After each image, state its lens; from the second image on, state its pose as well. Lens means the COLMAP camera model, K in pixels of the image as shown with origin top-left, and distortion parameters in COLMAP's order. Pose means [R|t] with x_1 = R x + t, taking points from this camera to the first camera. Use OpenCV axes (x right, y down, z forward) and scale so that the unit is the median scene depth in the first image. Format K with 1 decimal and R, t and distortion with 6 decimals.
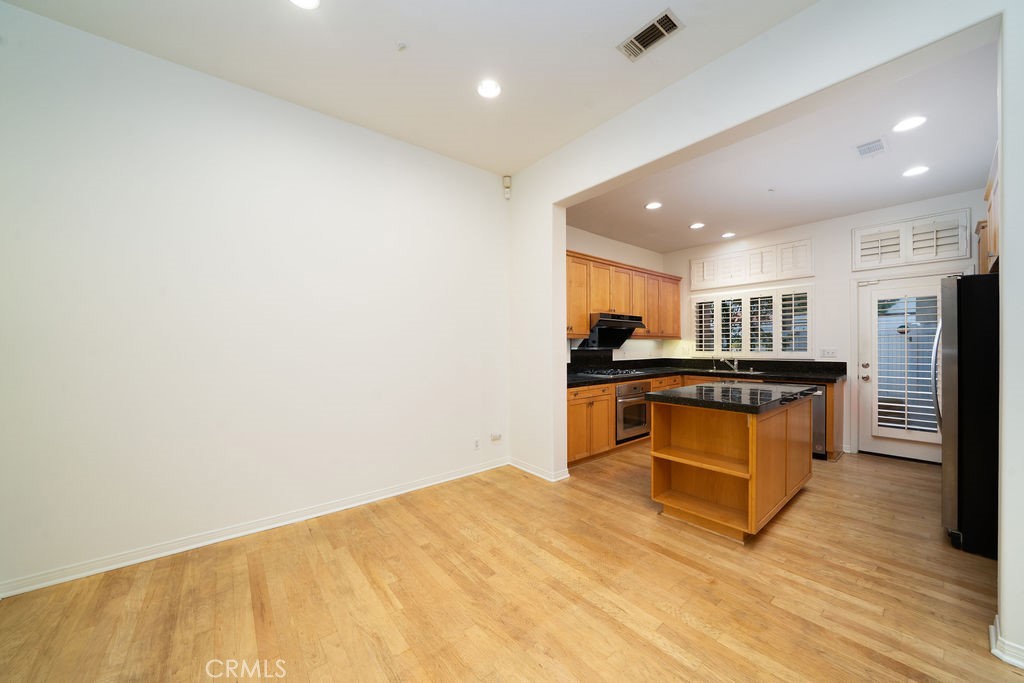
lens RADIAL K [[358.2, 0, 510.6], [0, 358.2, 345.2], [0, 0, 1]] dist [-0.022294, -0.000026]
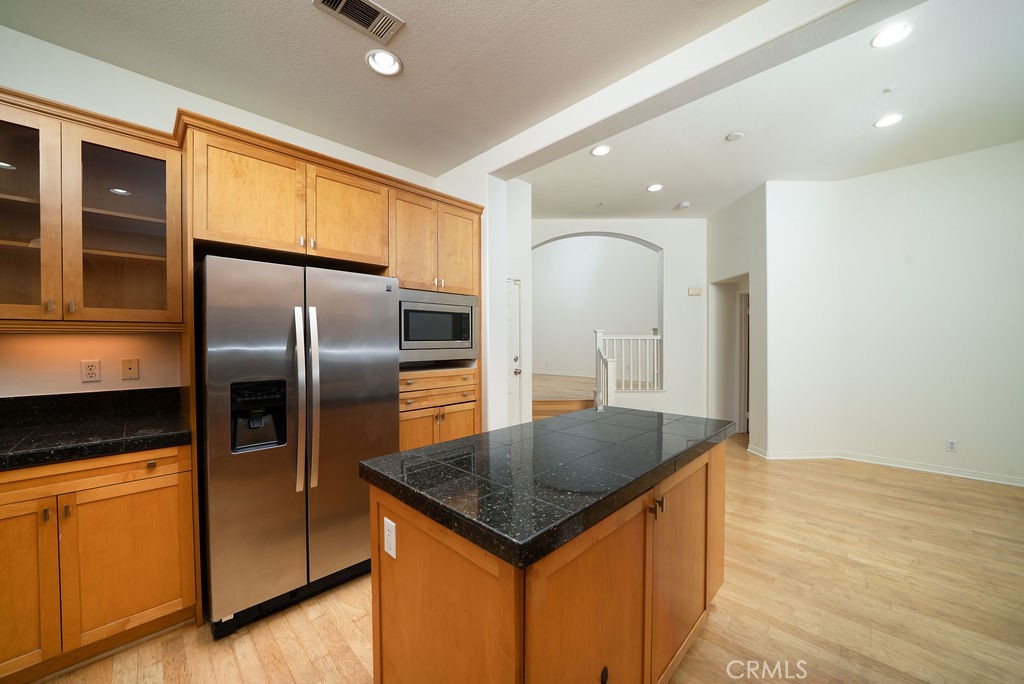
lens RADIAL K [[383.3, 0, 506.5], [0, 383.3, 346.5], [0, 0, 1]] dist [-0.010537, 0.000298]
pose [[-0.993249, 0.016342, -0.114842, 0.535998], [0.015474, 0.999845, 0.008448, -0.008491], [0.114962, 0.006614, -0.993348, 1.019644]]
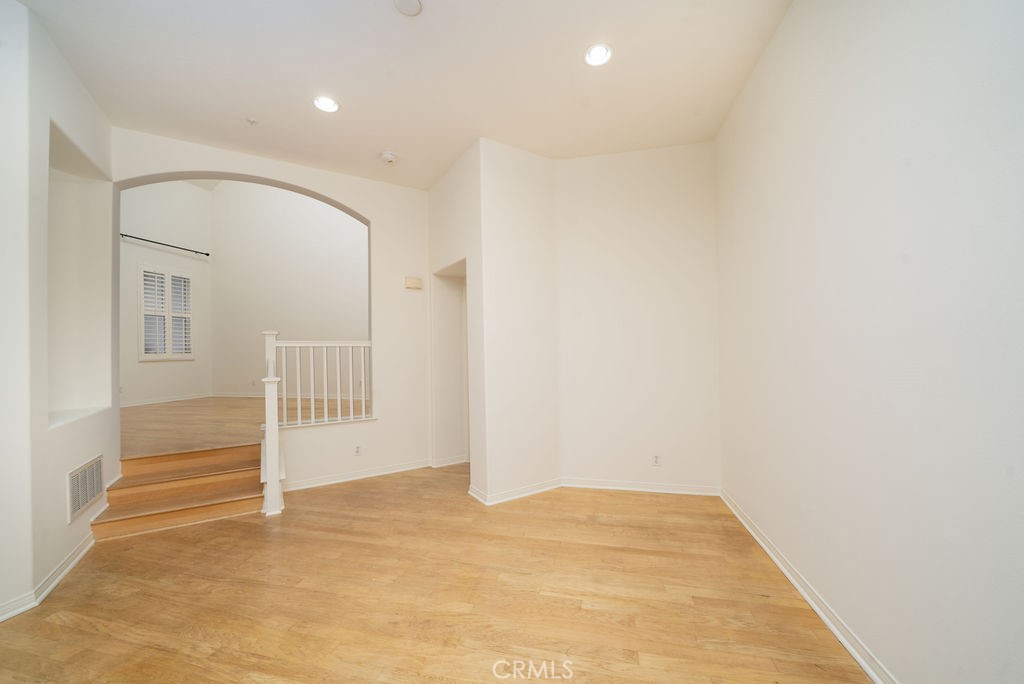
lens RADIAL K [[383.3, 0, 506.5], [0, 383.3, 346.5], [0, 0, 1]] dist [-0.010537, 0.000298]
pose [[-0.789983, 0.013300, -0.612985, 0.189072], [0.022282, 0.999727, -0.007025, -0.001020], [0.612724, -0.019208, -0.790063, 0.742103]]
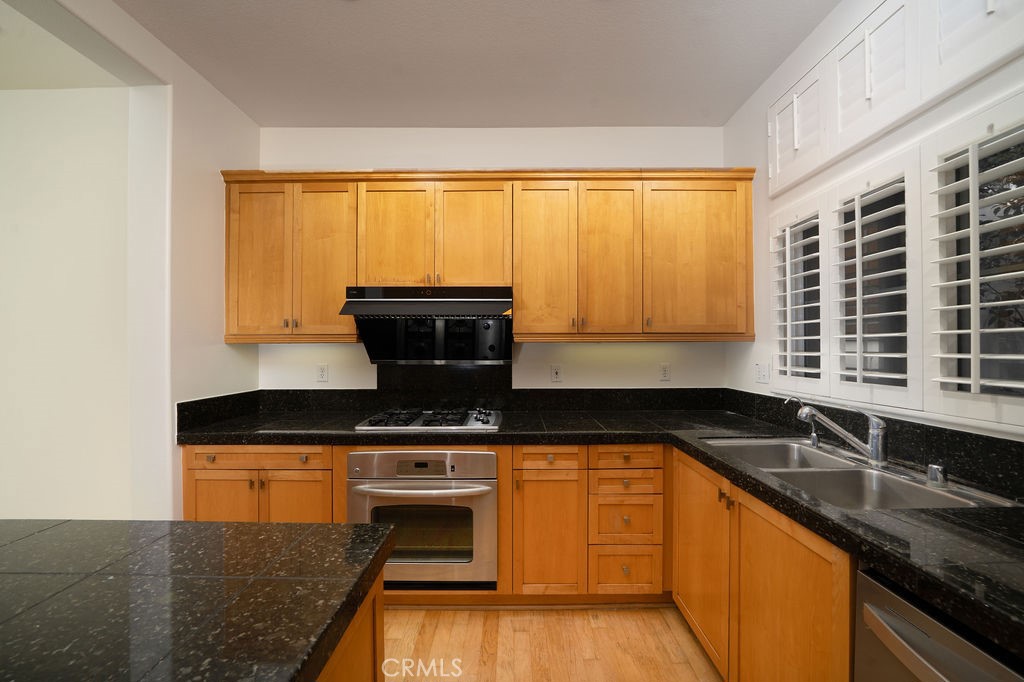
lens RADIAL K [[377.2, 0, 508.0], [0, 377.2, 348.3], [0, 0, 1]] dist [-0.012021, 0.000136]
pose [[0.785182, 0.002463, -0.619261, 0.685703], [-0.001055, 0.999996, 0.002639, -0.012104], [0.619265, -0.001419, 0.785181, 0.719403]]
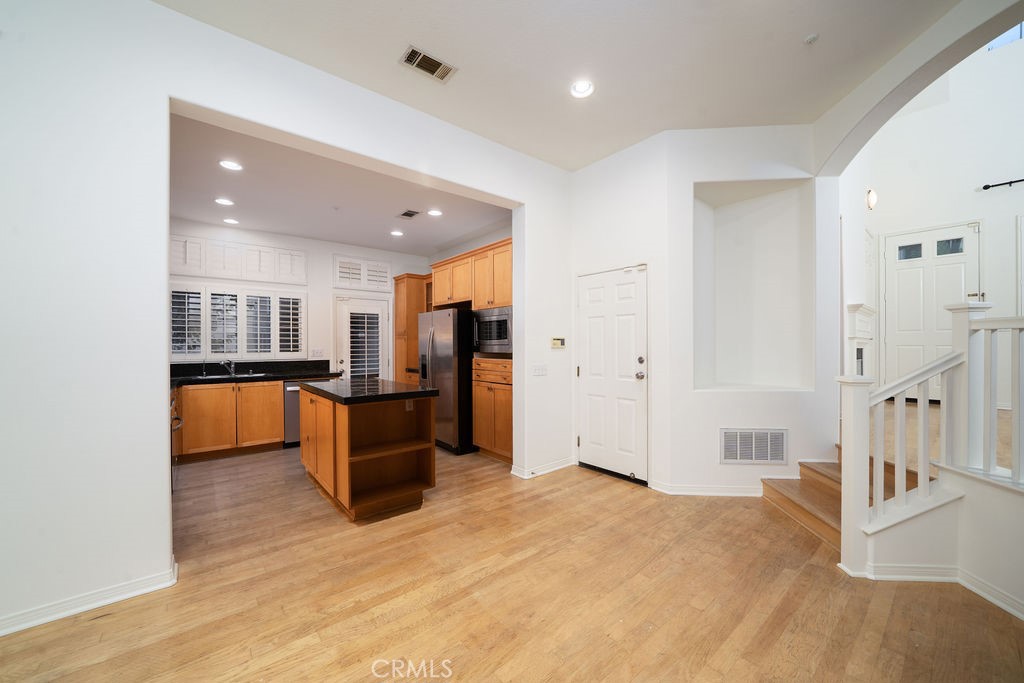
lens RADIAL K [[383.3, 0, 506.5], [0, 383.3, 346.0], [0, 0, 1]] dist [-0.010537, 0.000298]
pose [[-0.001895, 0.002808, 0.999994, -0.377350], [0.001332, 0.999995, -0.002805, 0.003718], [-0.999997, 0.001327, -0.001899, 0.361709]]
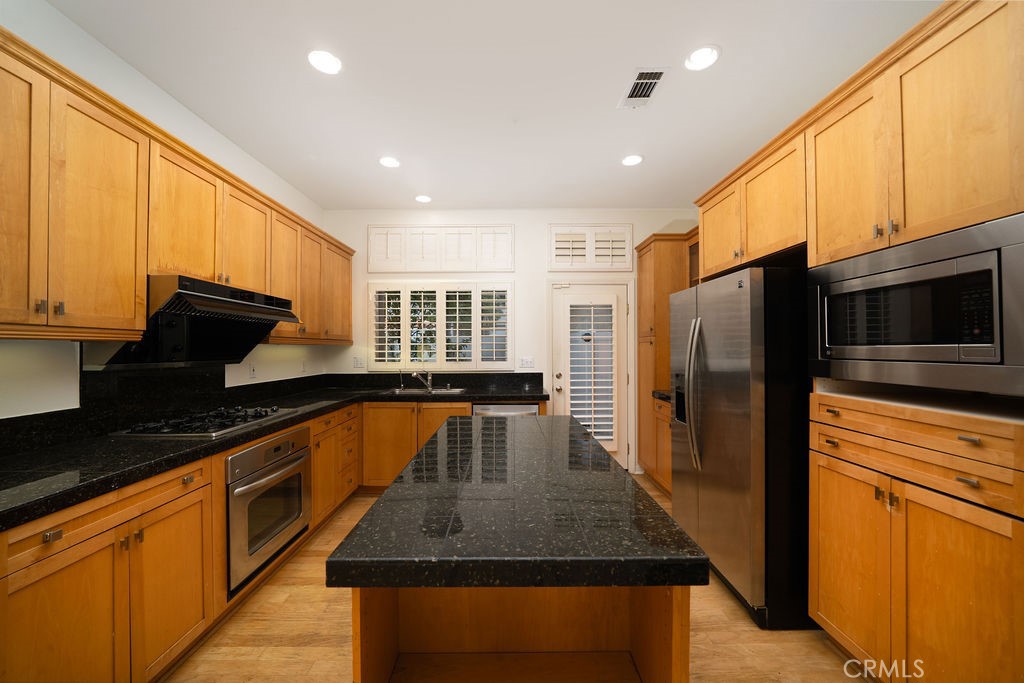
lens RADIAL K [[377.2, 0, 508.0], [0, 377.2, 348.8], [0, 0, 1]] dist [-0.012021, 0.000136]
pose [[0.625307, 0.002237, 0.780376, 0.151703], [-0.001428, 0.999997, -0.001722, -0.010029], [-0.780378, -0.000038, 0.625309, 0.451736]]
